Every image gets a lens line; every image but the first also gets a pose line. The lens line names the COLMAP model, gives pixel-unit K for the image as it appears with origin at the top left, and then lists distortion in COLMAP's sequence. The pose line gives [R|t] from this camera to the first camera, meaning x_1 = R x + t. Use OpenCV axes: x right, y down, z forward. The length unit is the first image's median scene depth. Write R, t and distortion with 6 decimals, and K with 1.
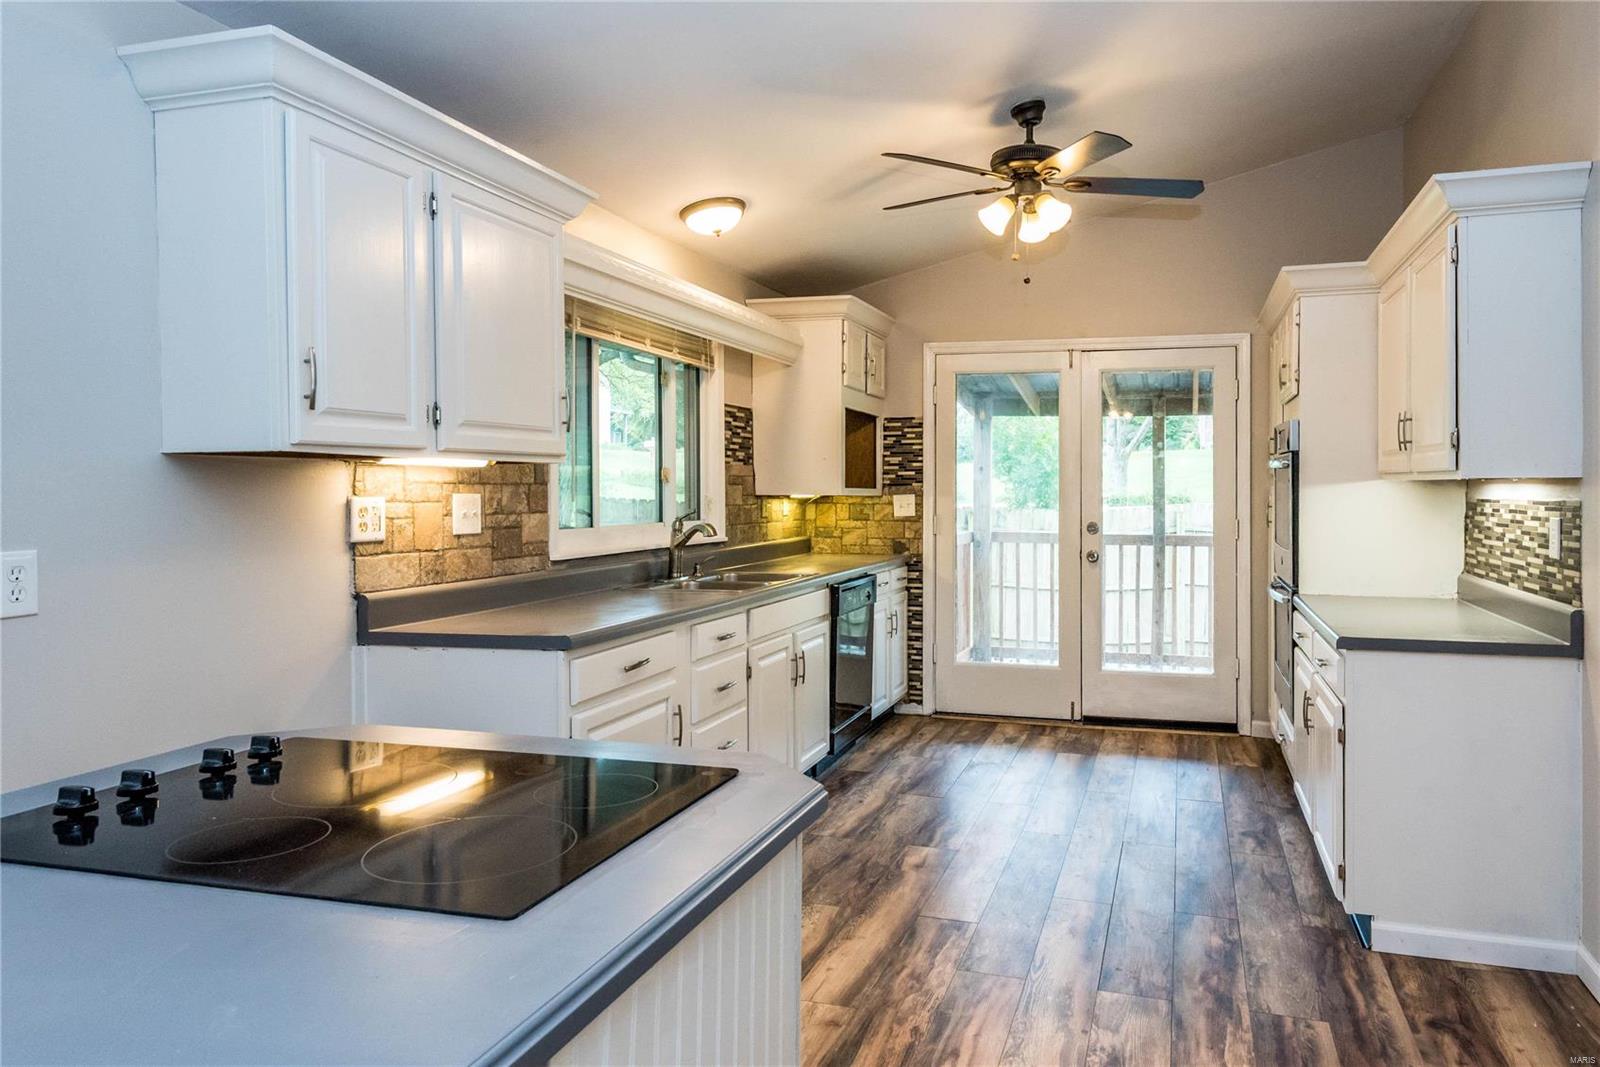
lens RADIAL K [[1048.3, 0, 901.5], [0, 1048.3, 485.4], [0, 0, 1]] dist [0.004724, -0.010625]
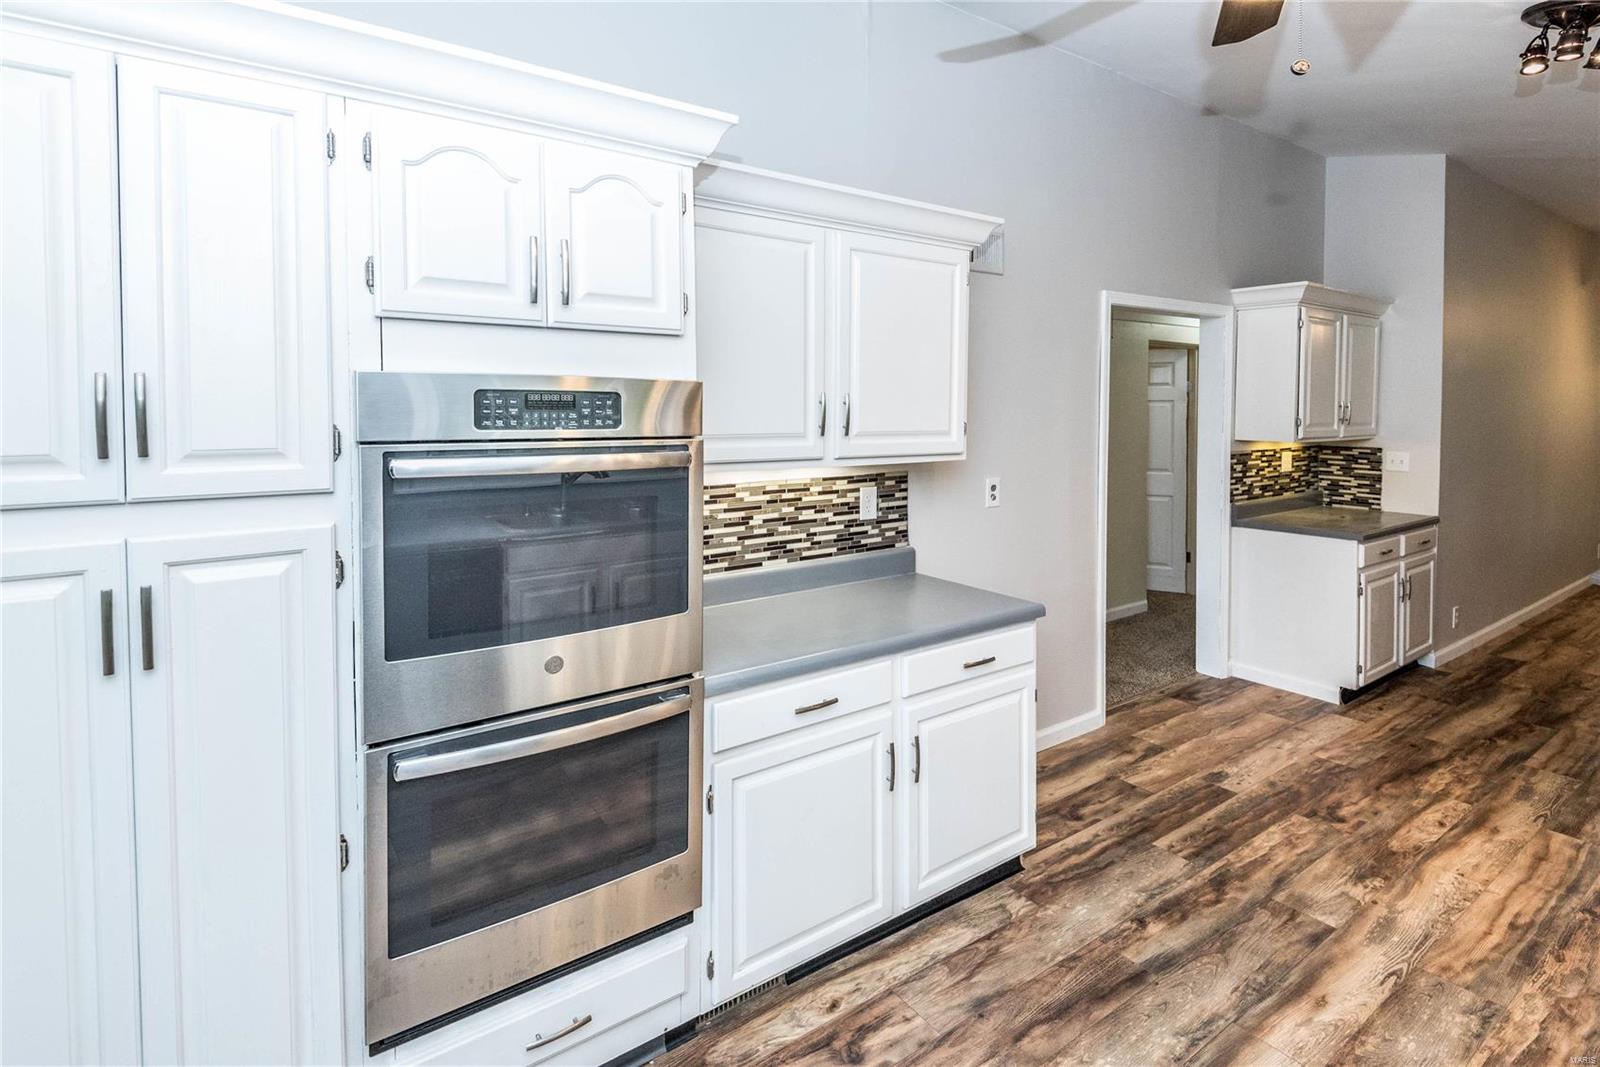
lens RADIAL K [[777.1, 0, 778.3], [0, 777.1, 426.7], [0, 0, 1]] dist [0.012348, -0.007772]
pose [[-0.752781, -0.015910, 0.658078, 0.070934], [-0.000066, 0.999710, 0.024095, -0.054357], [-0.658270, 0.018095, -0.752564, 1.479370]]
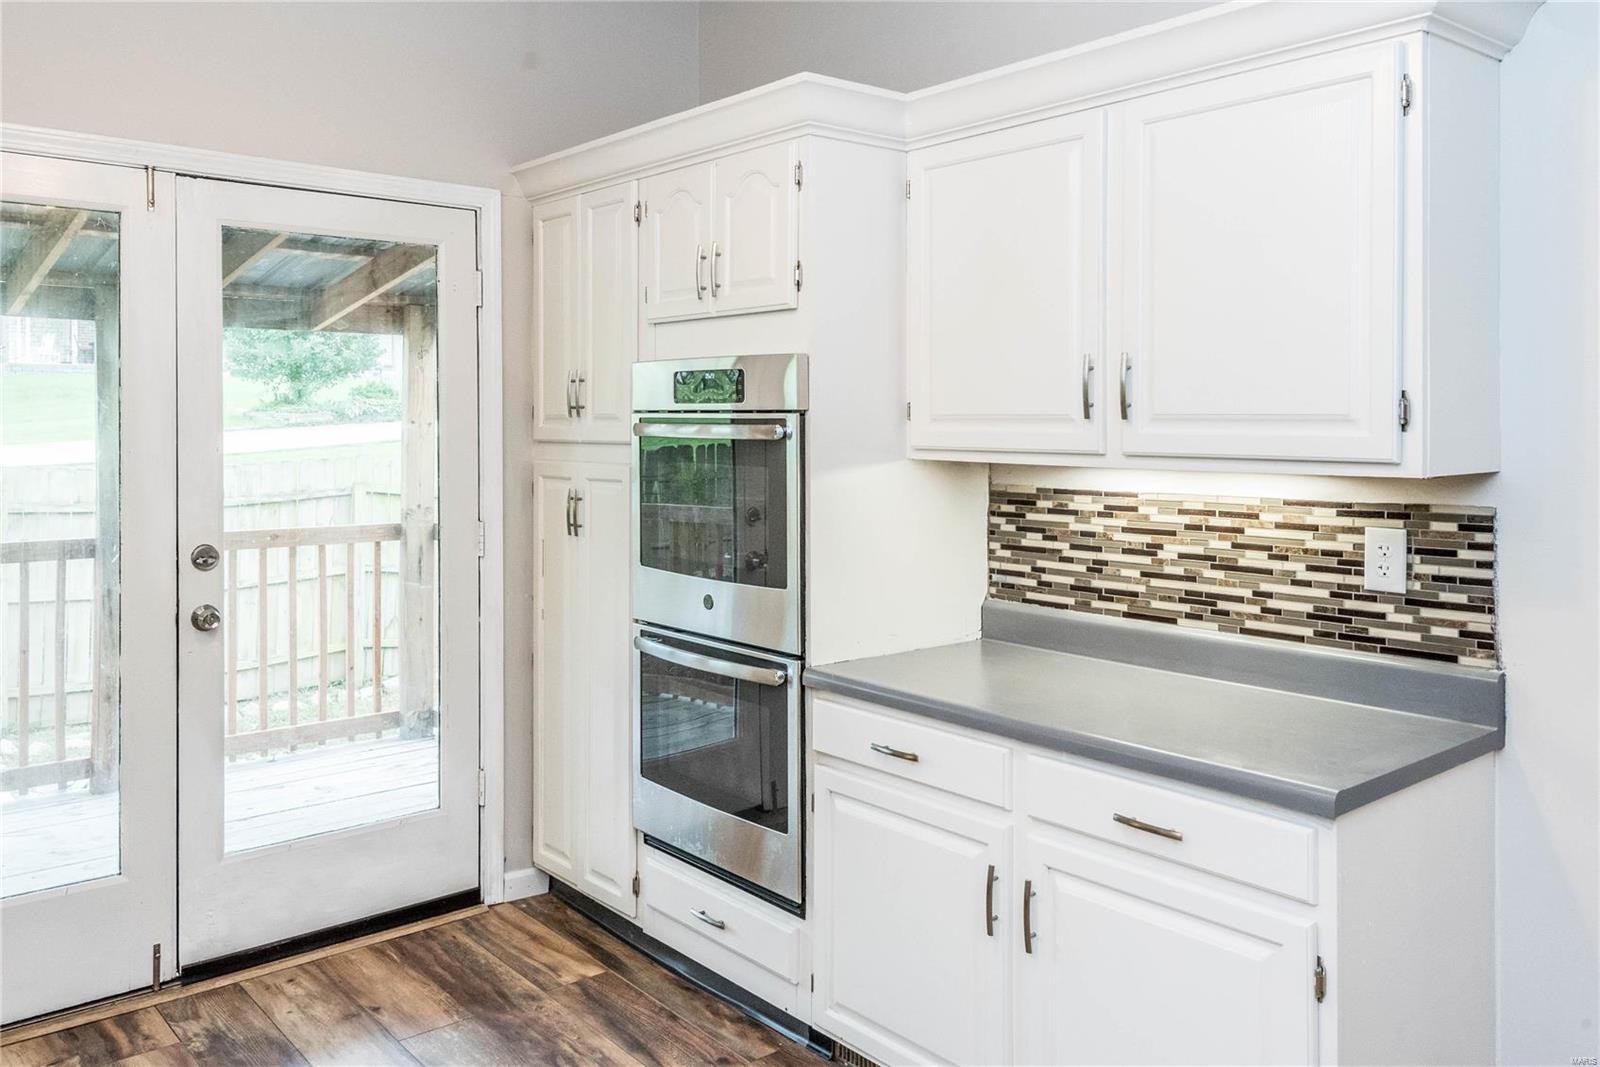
lens RADIAL K [[1178.1, 0, 871.1], [0, 1178.1, 440.3], [0, 0, 1]] dist [-0.031393, -0.000082]
pose [[0.547418, -0.013646, 0.836748, -0.135535], [0.001814, 0.999884, 0.015120, -0.029901], [-0.836857, -0.006759, 0.547380, 0.721639]]
